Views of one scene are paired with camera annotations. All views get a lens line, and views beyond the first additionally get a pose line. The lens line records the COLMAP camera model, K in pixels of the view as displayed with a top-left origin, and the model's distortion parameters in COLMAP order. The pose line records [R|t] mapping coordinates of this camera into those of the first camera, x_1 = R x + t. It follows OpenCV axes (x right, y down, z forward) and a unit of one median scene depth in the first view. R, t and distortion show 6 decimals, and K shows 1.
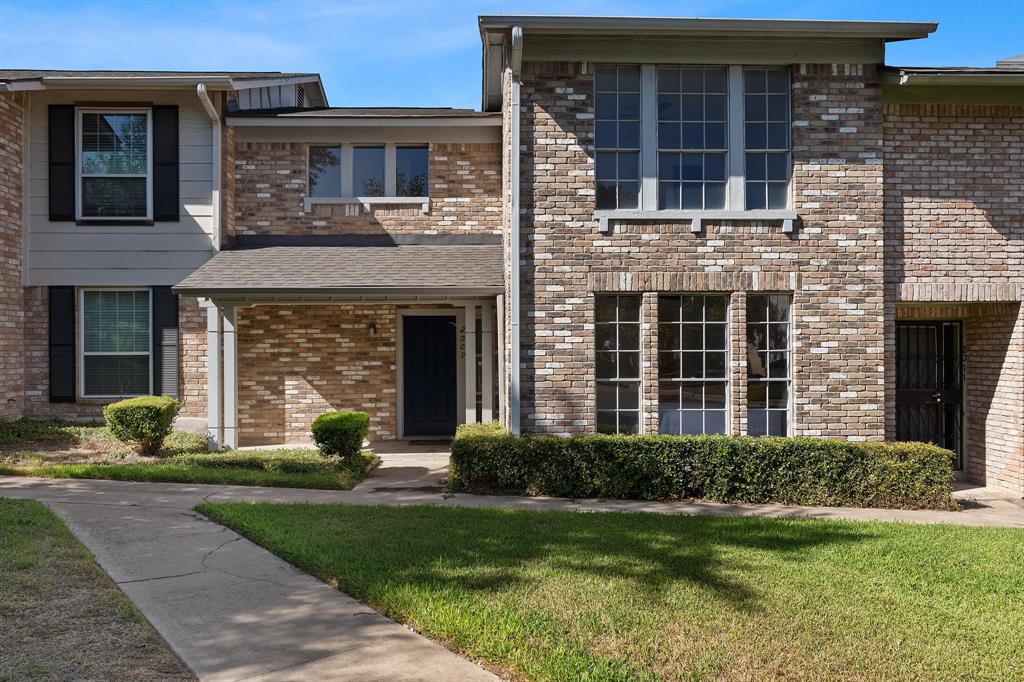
lens RADIAL K [[731.0, 0, 512.2], [0, 731.0, 343.9], [0, 0, 1]] dist [-0.001198, 0.003486]
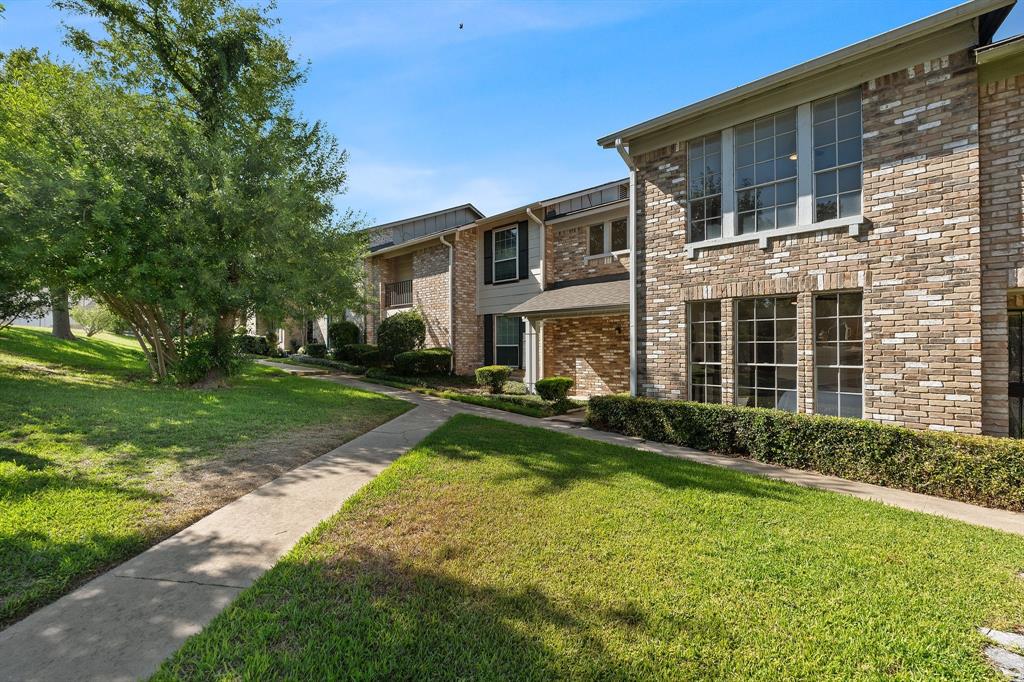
lens RADIAL K [[475.9, 0, 512.7], [0, 475.9, 342.1], [0, 0, 1]] dist [-0.002544, -0.000100]
pose [[0.675672, -0.006269, -0.737176, 0.555061], [0.007161, 0.999972, -0.001941, 0.007811], [0.737167, -0.003967, 0.675698, 0.118801]]
